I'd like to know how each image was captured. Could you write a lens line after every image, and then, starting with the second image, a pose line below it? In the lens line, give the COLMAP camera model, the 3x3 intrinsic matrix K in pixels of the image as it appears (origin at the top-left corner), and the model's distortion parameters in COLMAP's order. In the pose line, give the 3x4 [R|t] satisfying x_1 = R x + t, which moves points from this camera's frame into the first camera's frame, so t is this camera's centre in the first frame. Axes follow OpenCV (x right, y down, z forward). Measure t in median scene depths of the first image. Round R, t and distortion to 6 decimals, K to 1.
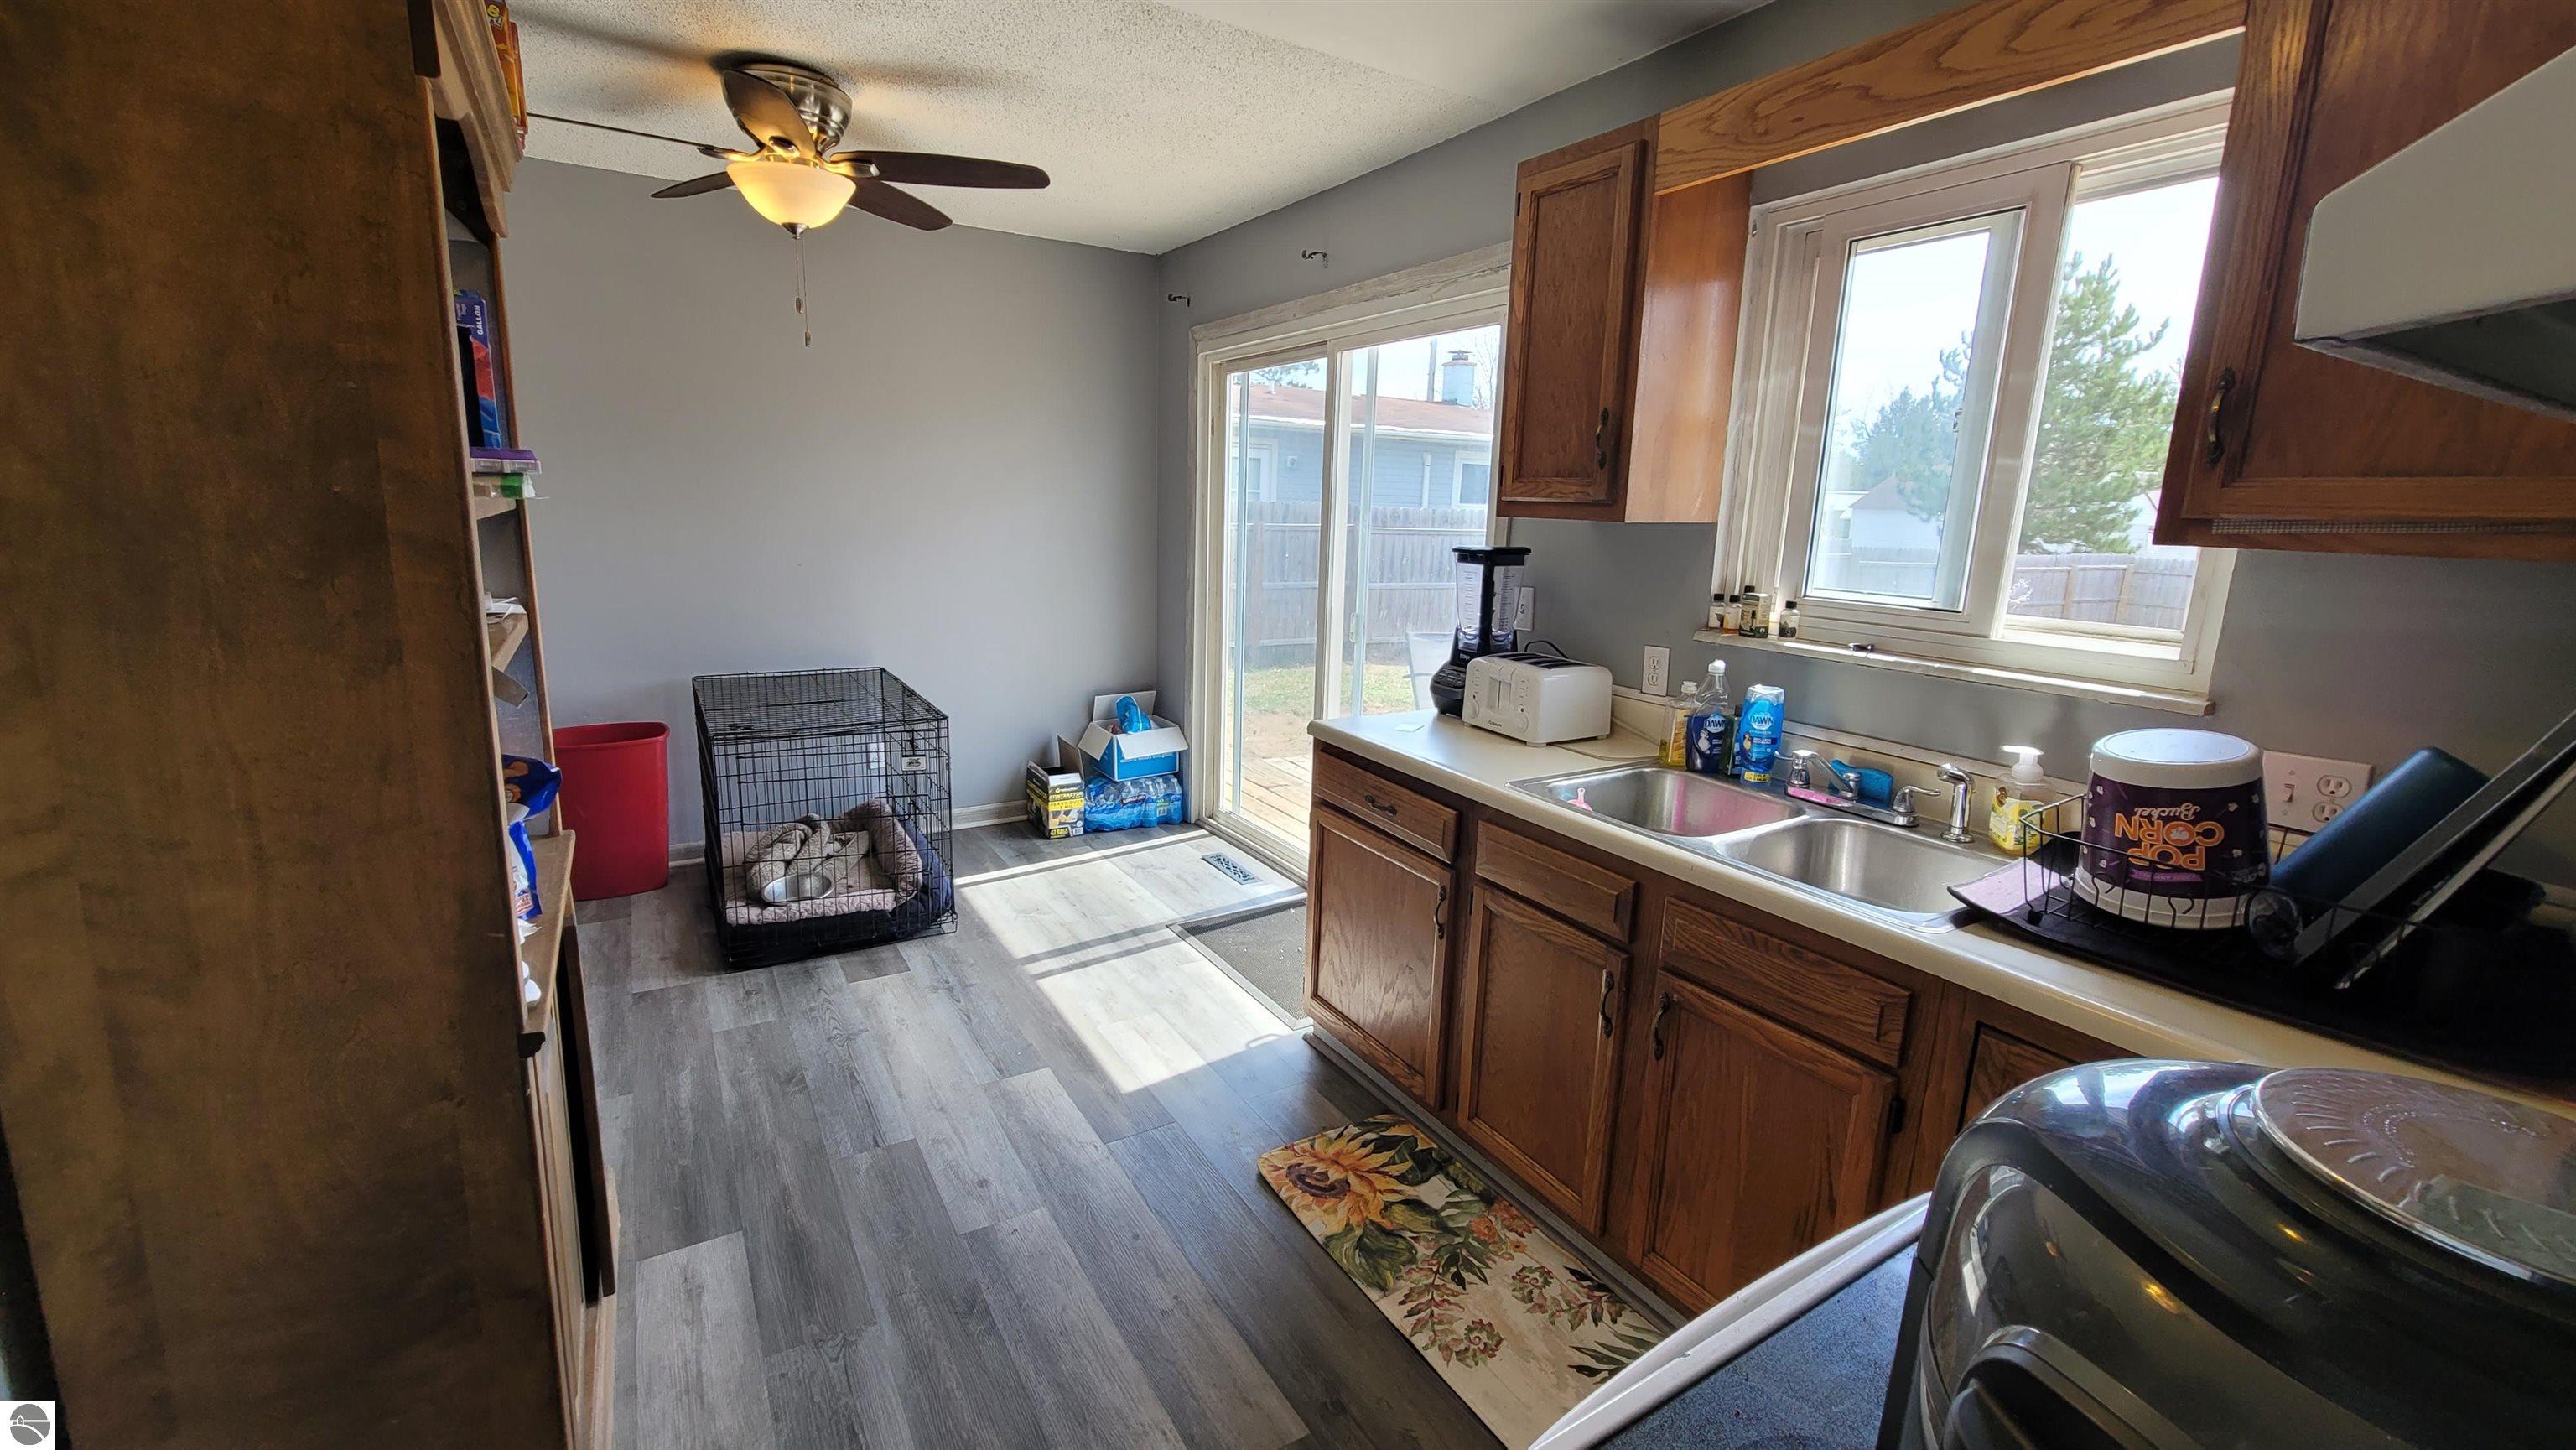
lens RADIAL K [[1047.7, 0, 1288.1], [0, 1047.7, 722.8], [0, 0, 1]] dist [-0.012544, 0.000181]
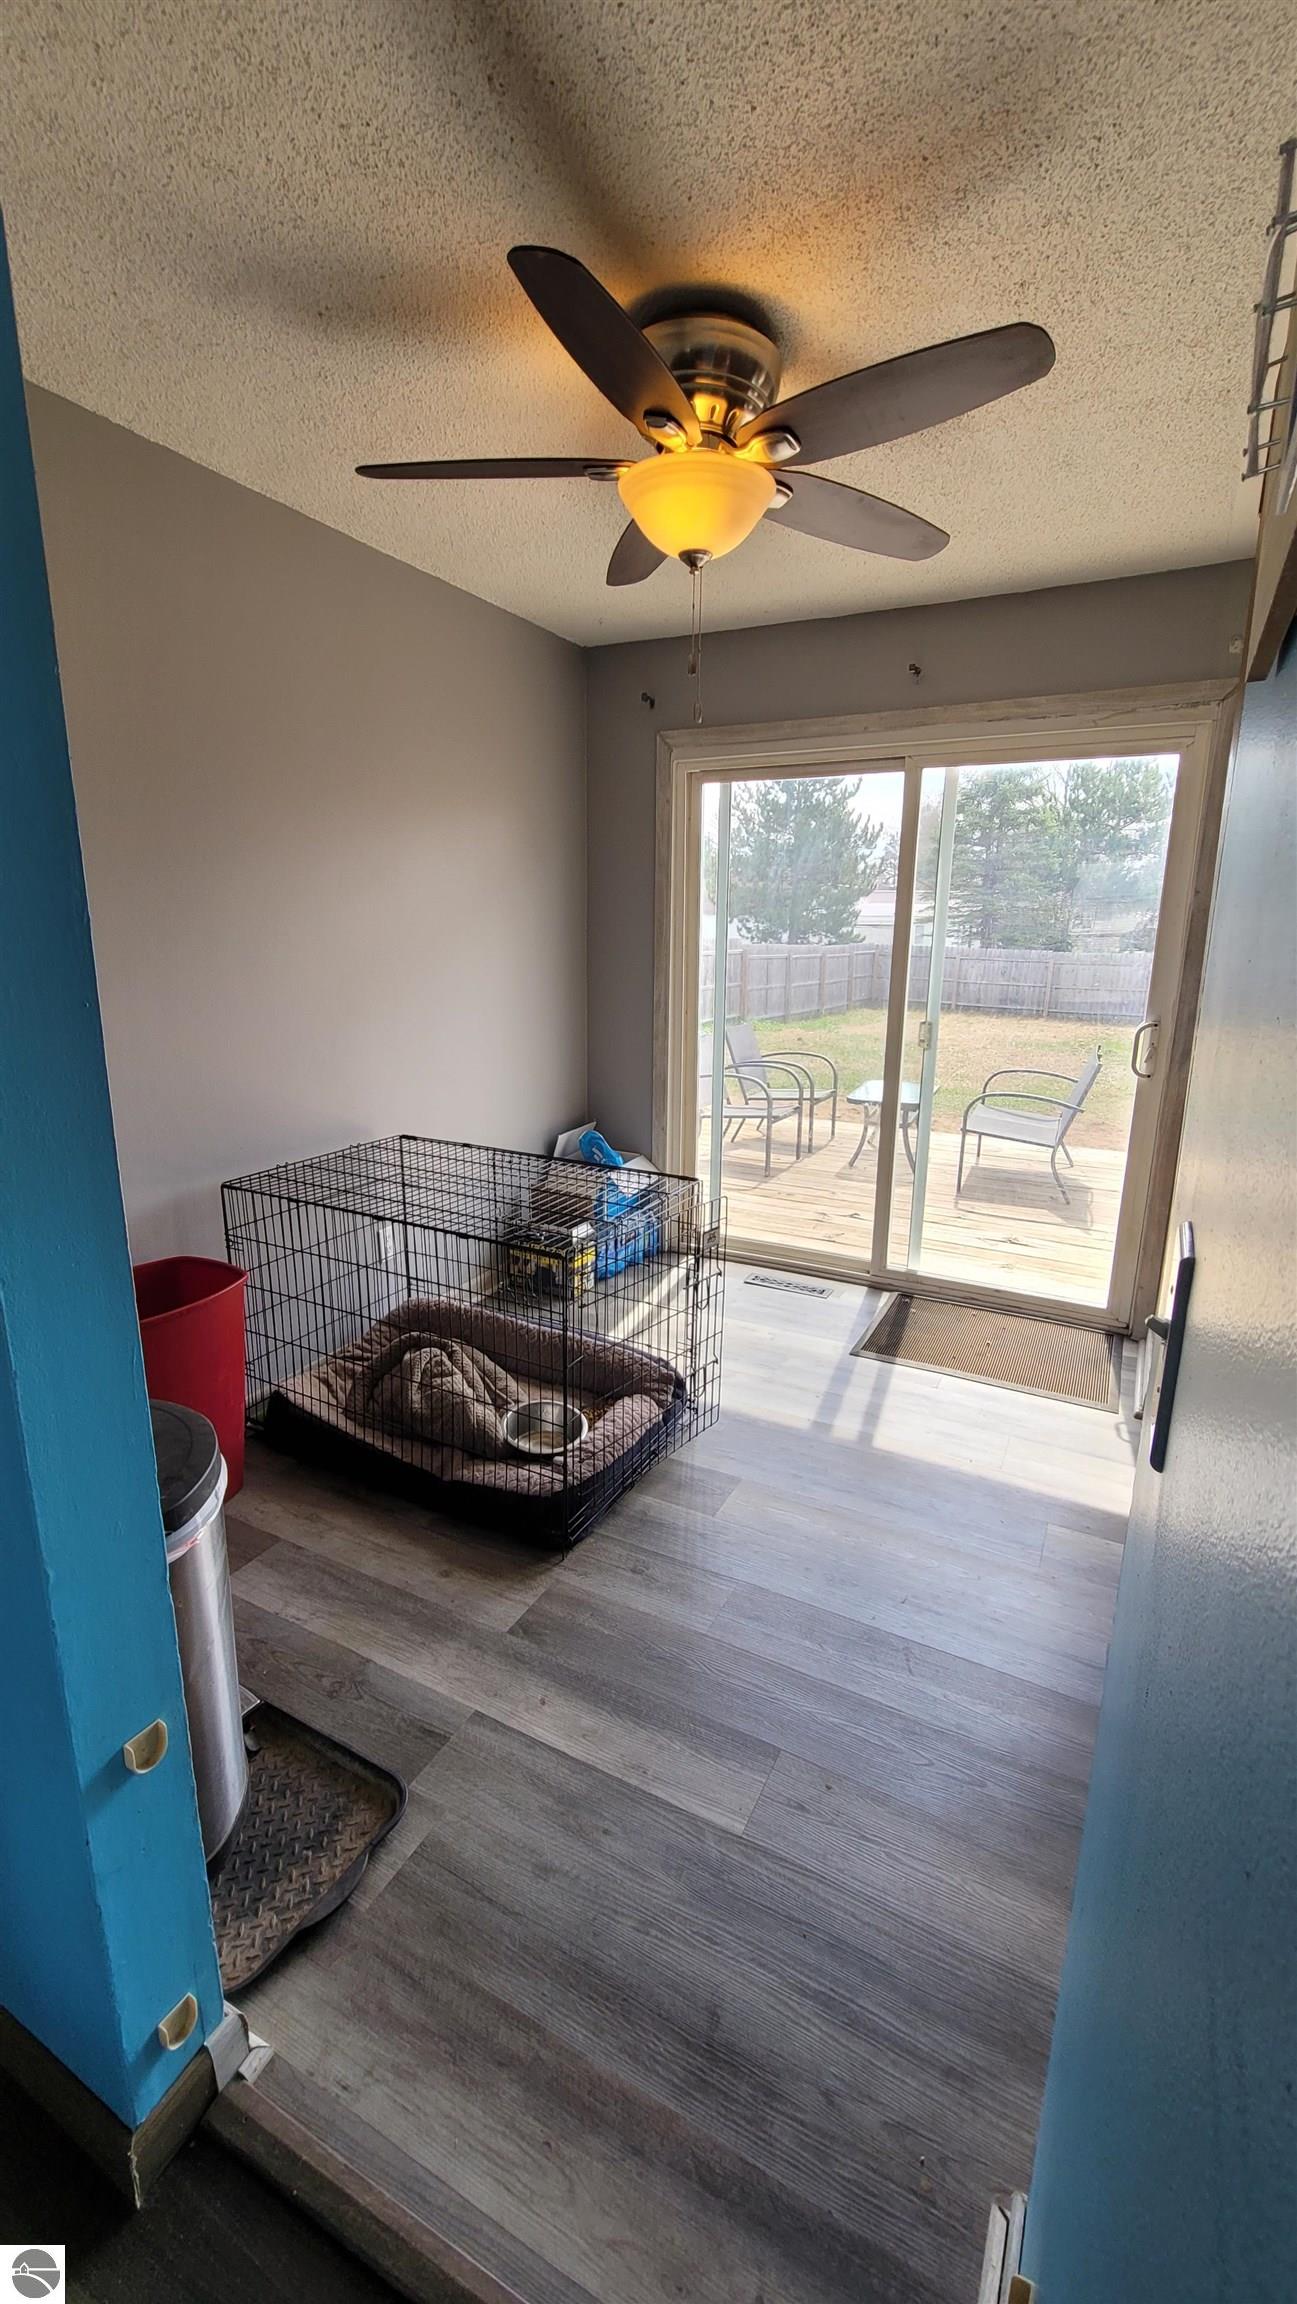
lens RADIAL K [[937.0, 0, 648.6], [0, 937.0, 1142.2], [0, 0, 1]] dist [-0.012544, 0.000181]
pose [[0.858347, -0.137169, 0.494394, -0.704646], [0.123482, 0.990505, 0.060430, -0.081279], [-0.497989, 0.009179, 0.867135, 0.348825]]
